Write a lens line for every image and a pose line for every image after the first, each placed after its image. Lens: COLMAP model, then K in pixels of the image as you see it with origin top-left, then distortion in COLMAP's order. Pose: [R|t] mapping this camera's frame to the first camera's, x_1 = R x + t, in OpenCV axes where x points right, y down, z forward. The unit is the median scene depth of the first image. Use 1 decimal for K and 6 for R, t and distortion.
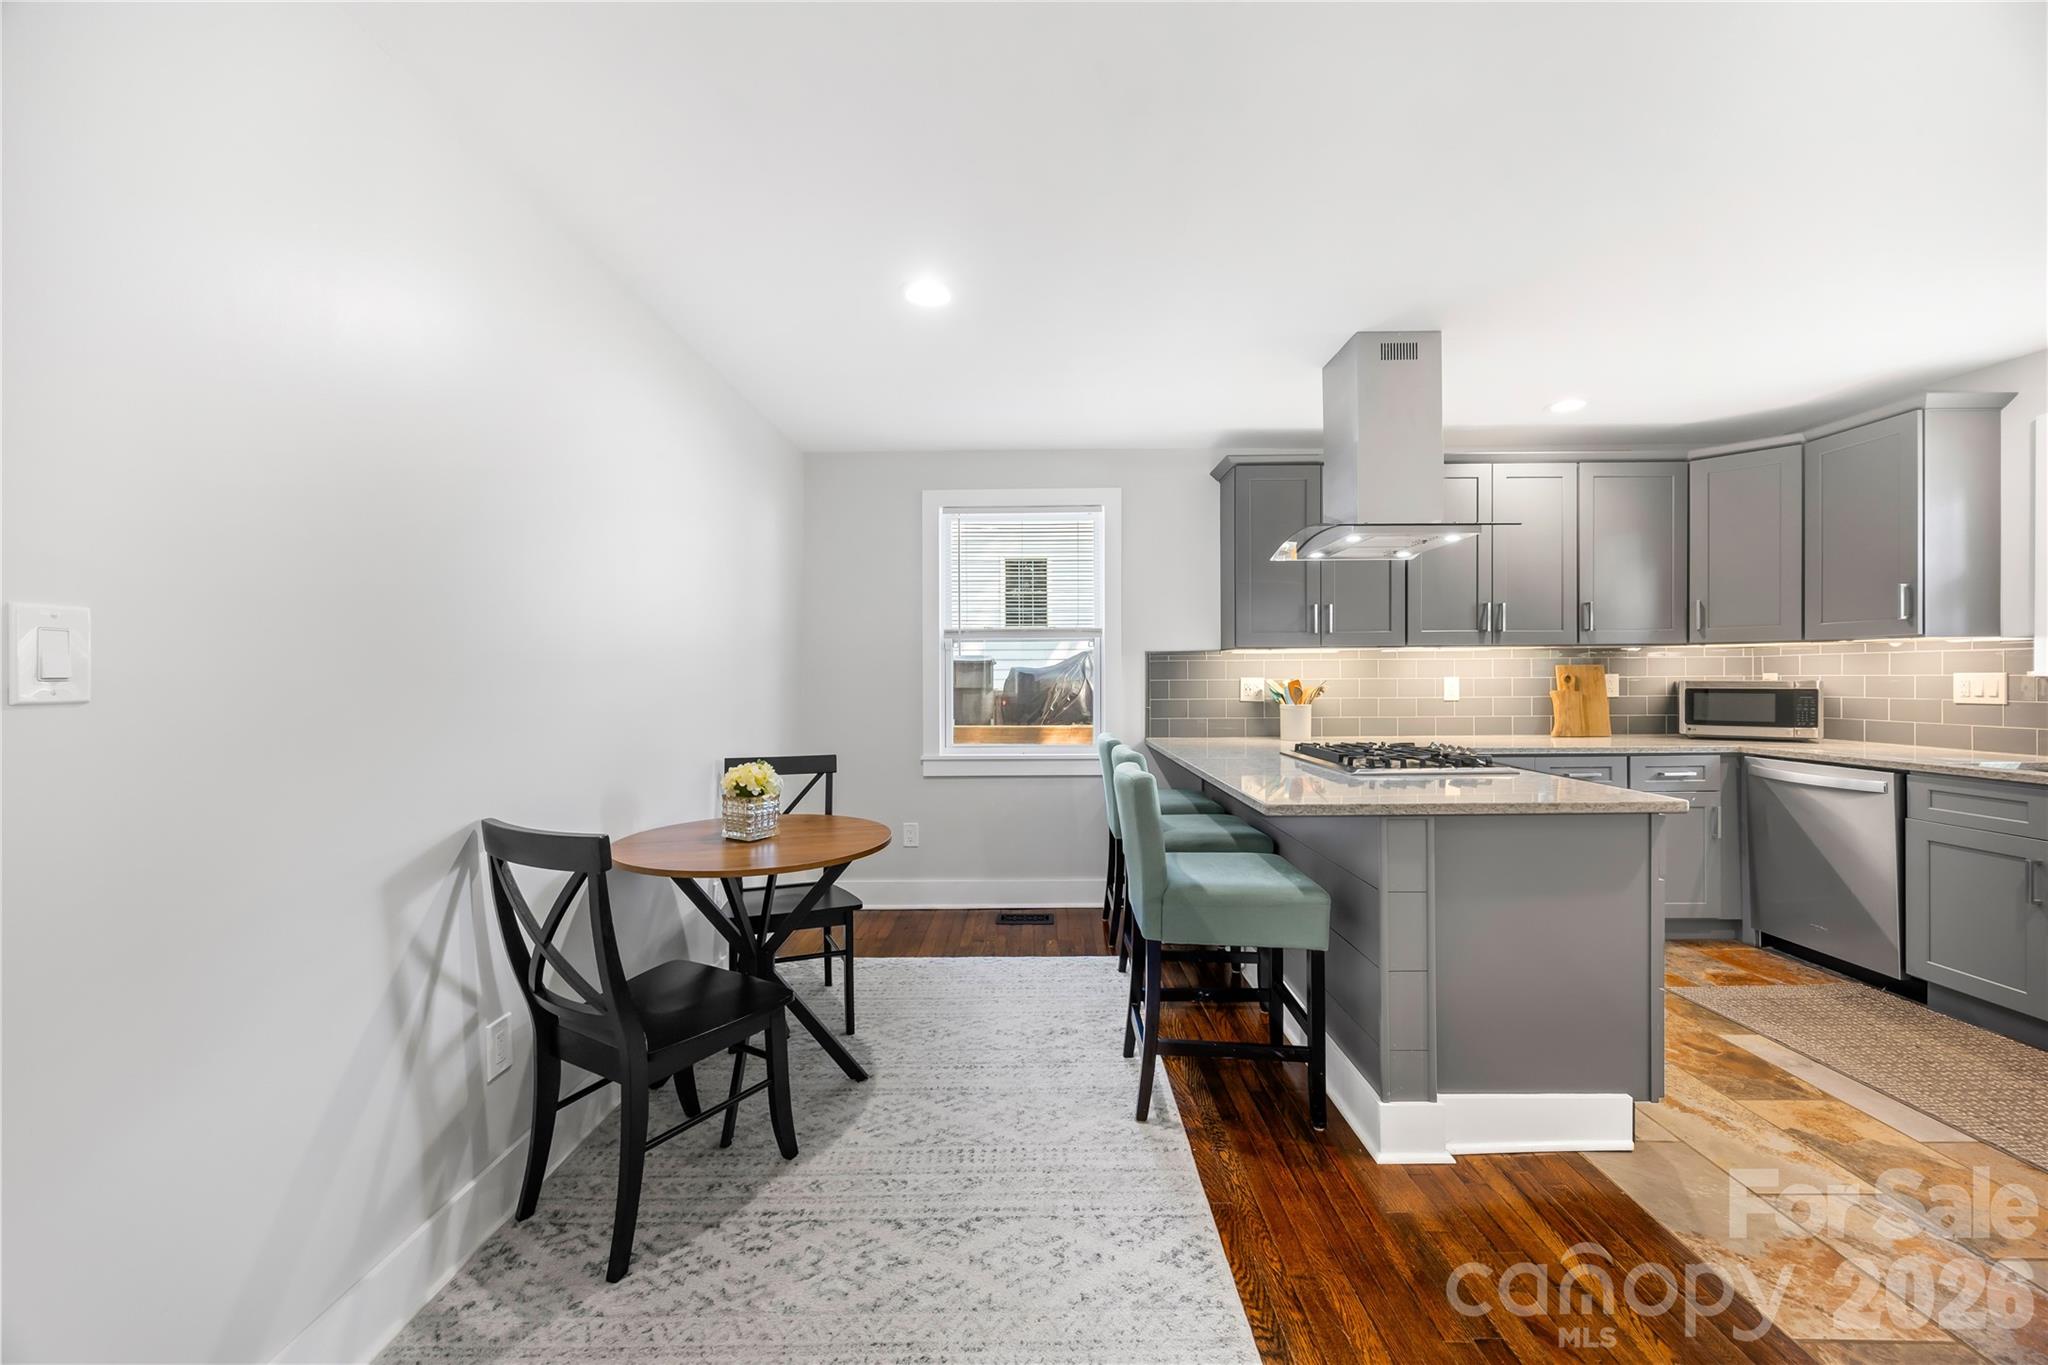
lens RADIAL K [[799.1, 0, 1024.6], [0, 799.1, 675.9], [0, 0, 1]] dist [-0.003604, 0.000810]
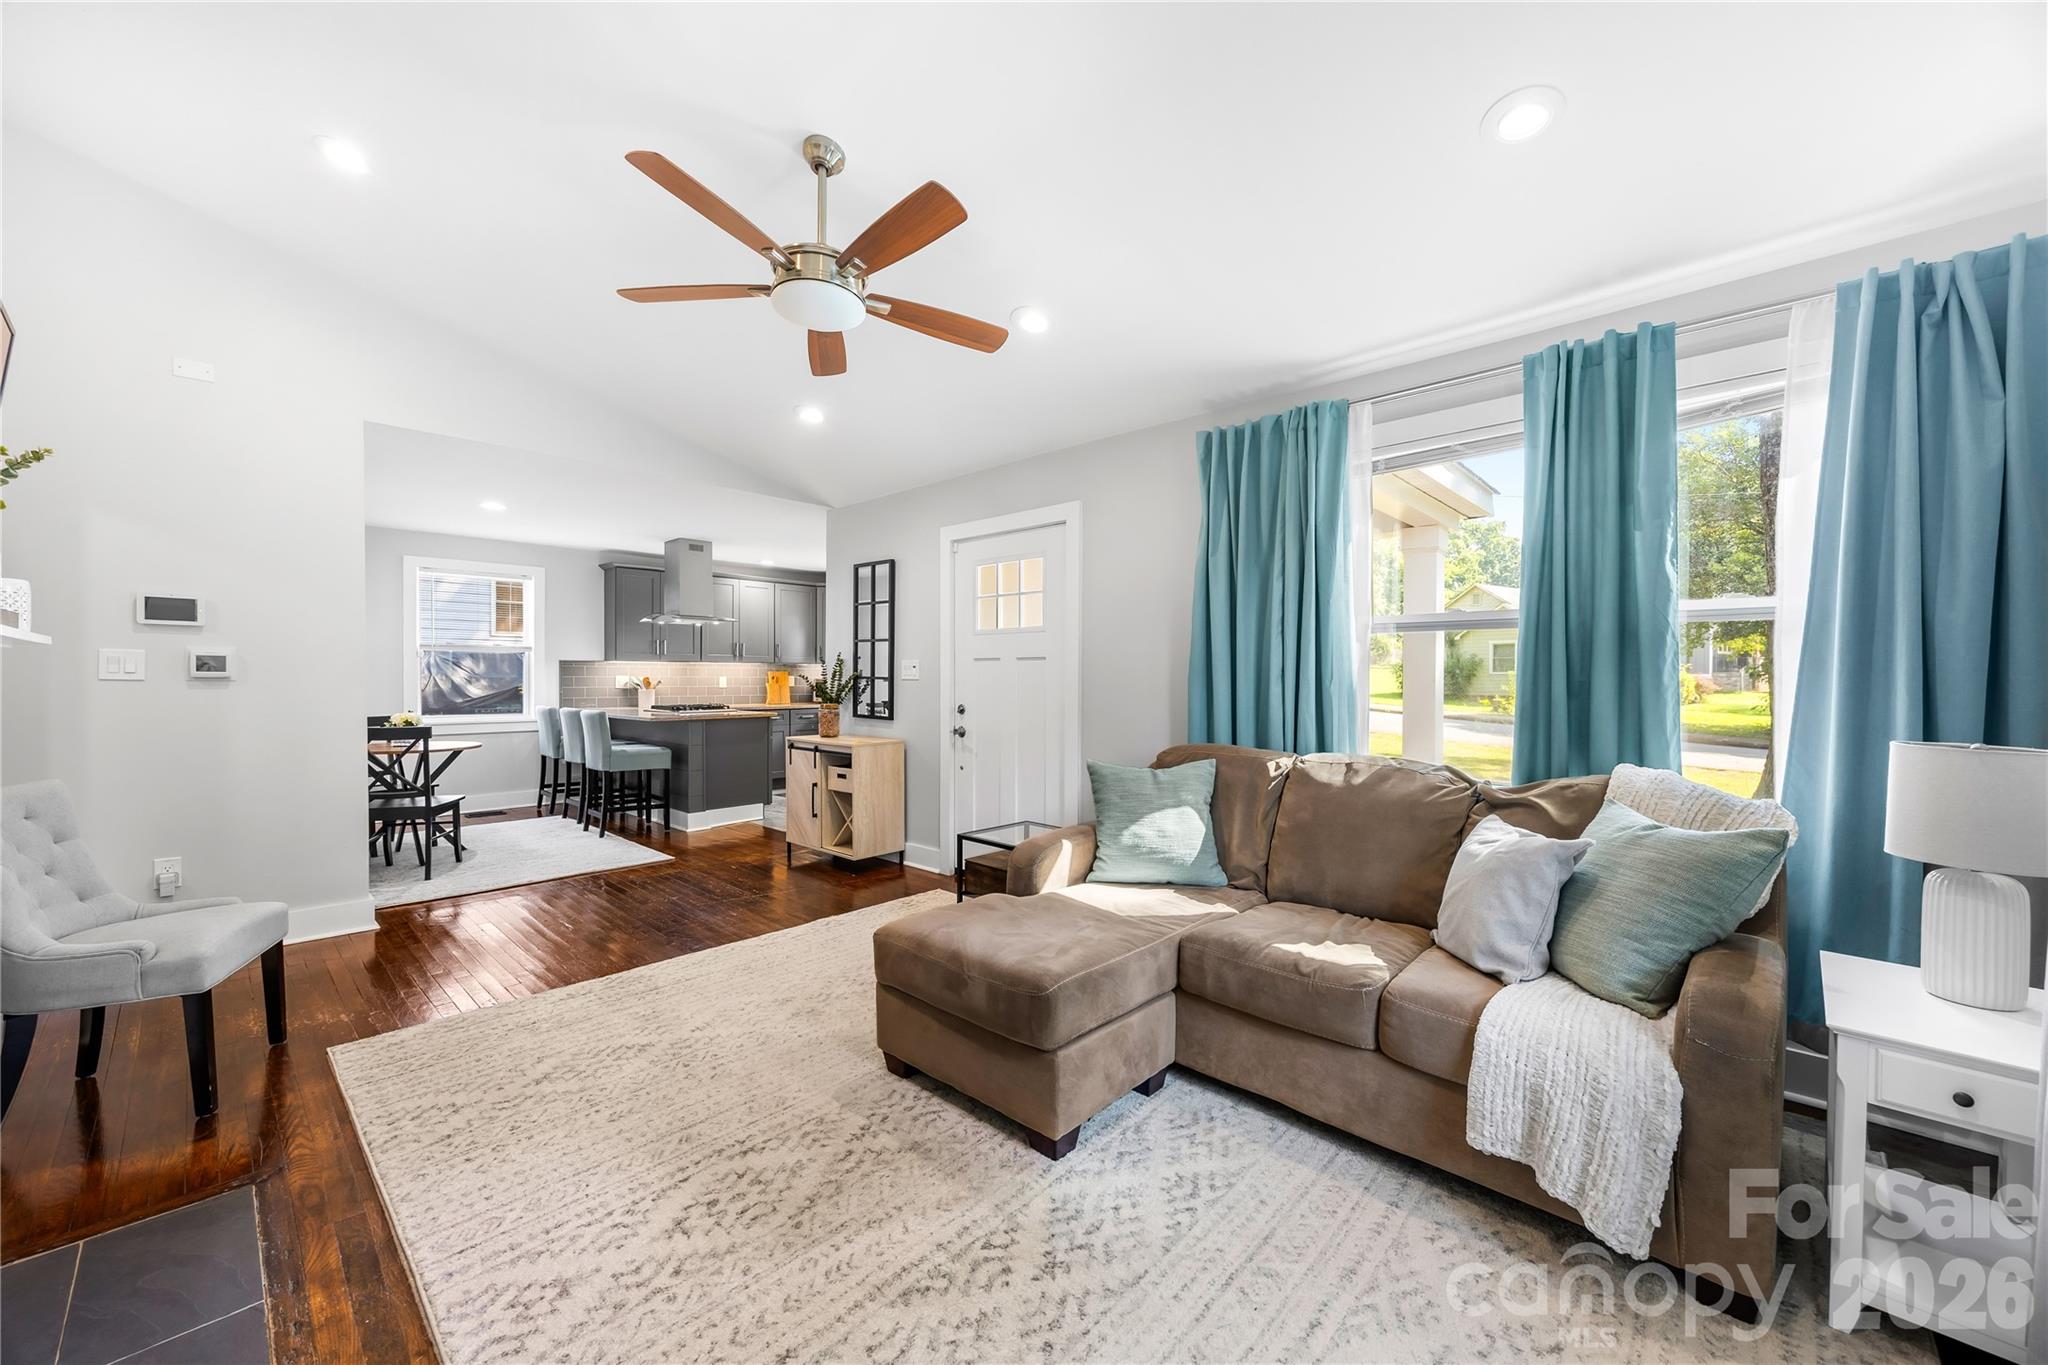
lens RADIAL K [[799.1, 0, 1025.3], [0, 799.1, 691.7], [0, 0, 1]] dist [-0.003604, 0.000810]
pose [[0.683767, -0.003420, 0.729692, -0.498014], [-0.011467, 0.999815, 0.015432, -0.000188], [-0.729610, -0.018919, 0.683602, -1.120070]]
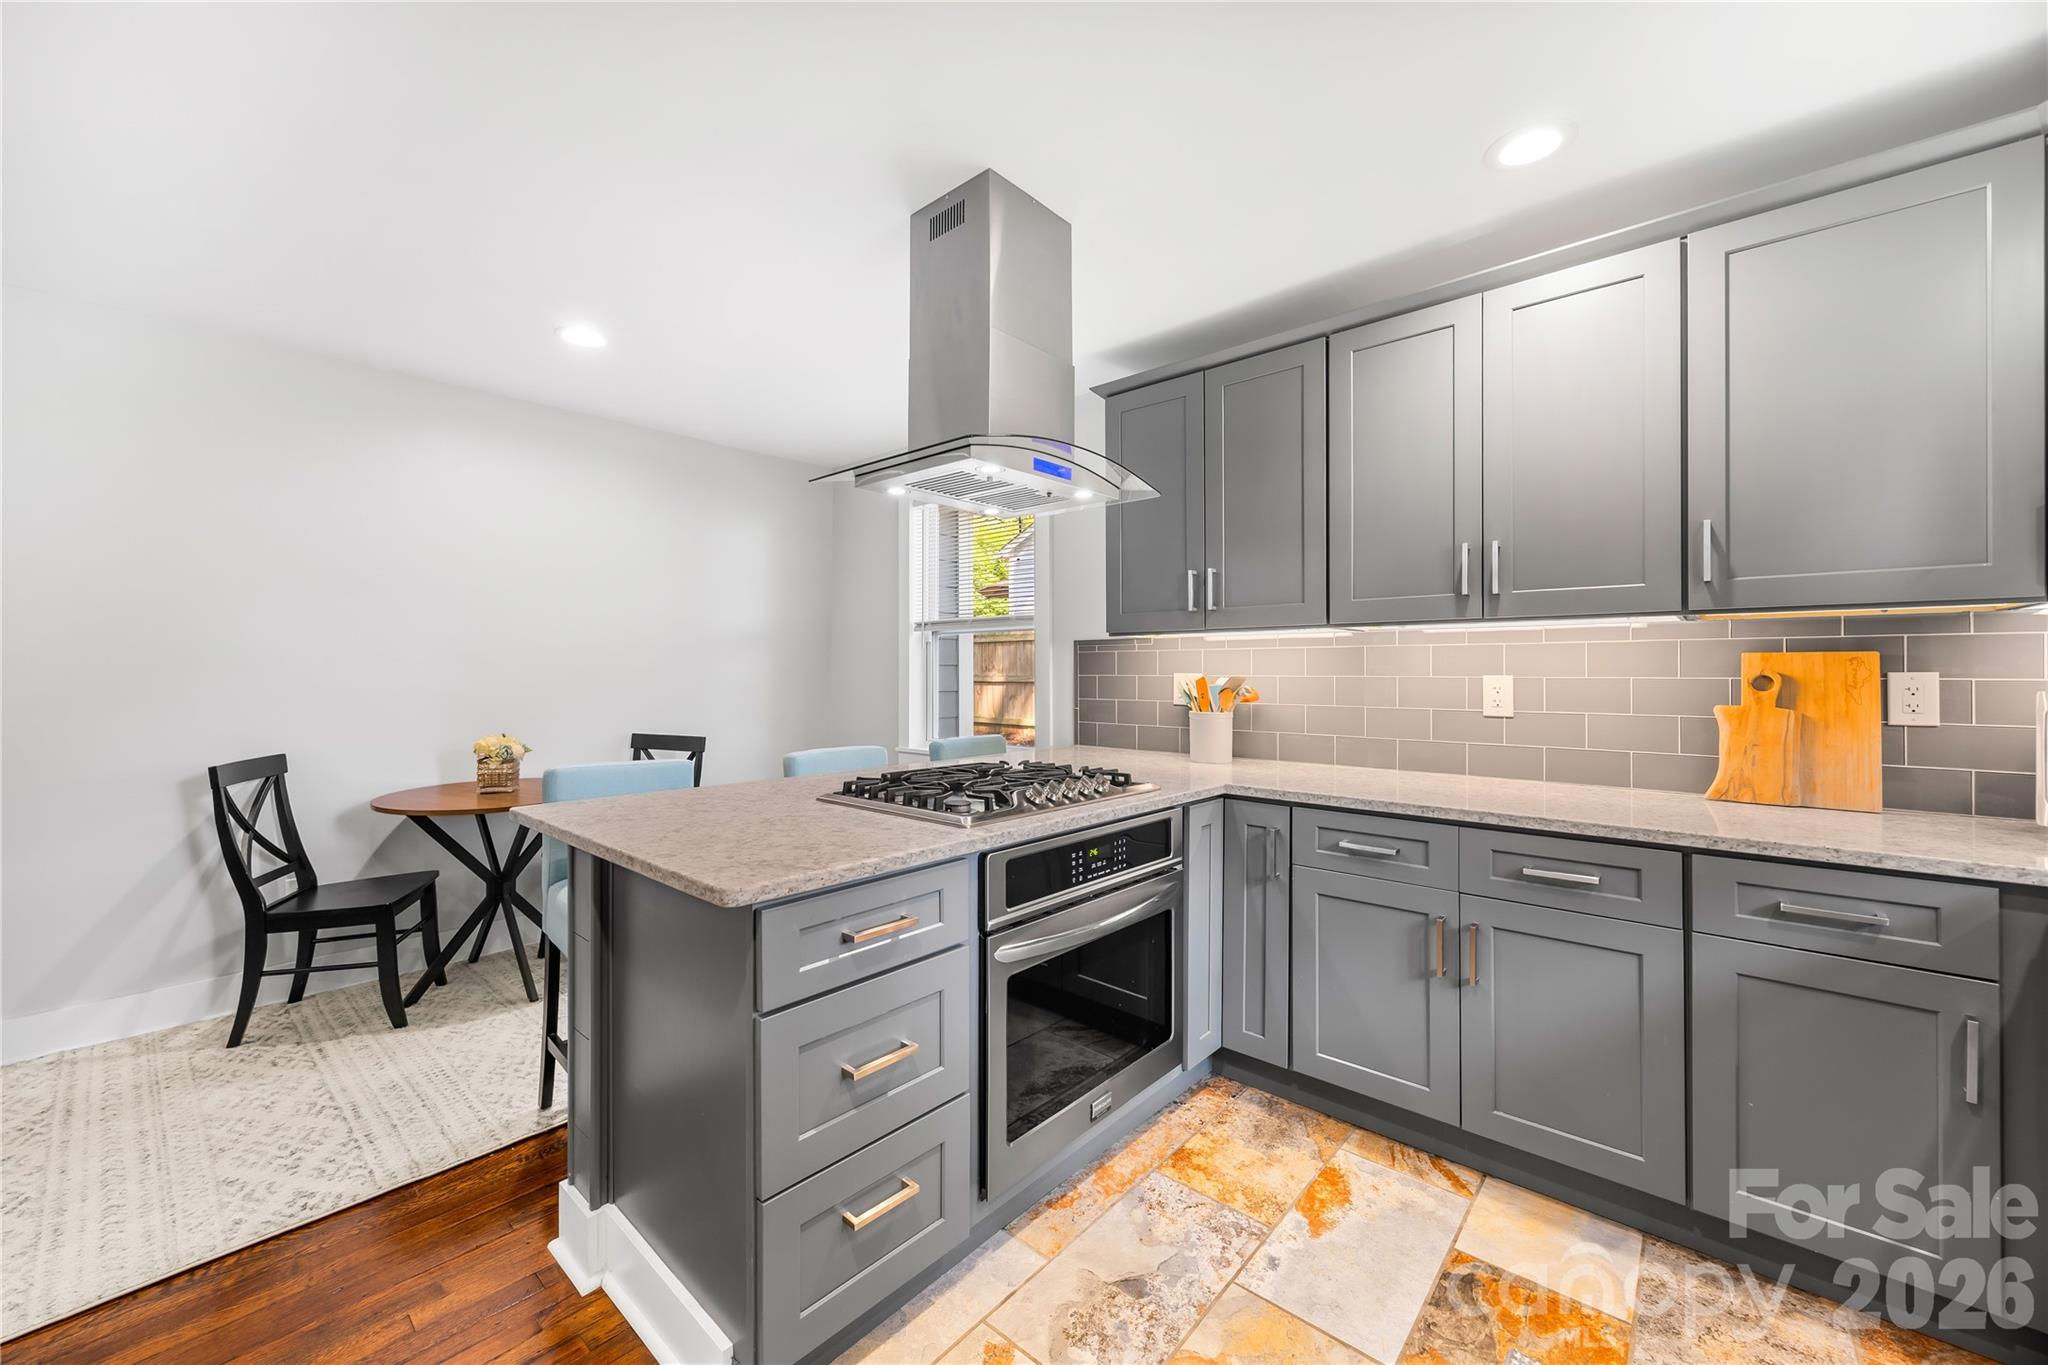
lens RADIAL K [[799.1, 0, 993.9], [0, 799.1, 660.0], [0, 0, 1]] dist [-0.003604, 0.000810]
pose [[0.736030, -0.001180, -0.676948, 0.734507], [-0.003619, 0.999977, -0.005678, -0.005667], [0.676940, 0.006629, 0.736009, 0.372151]]
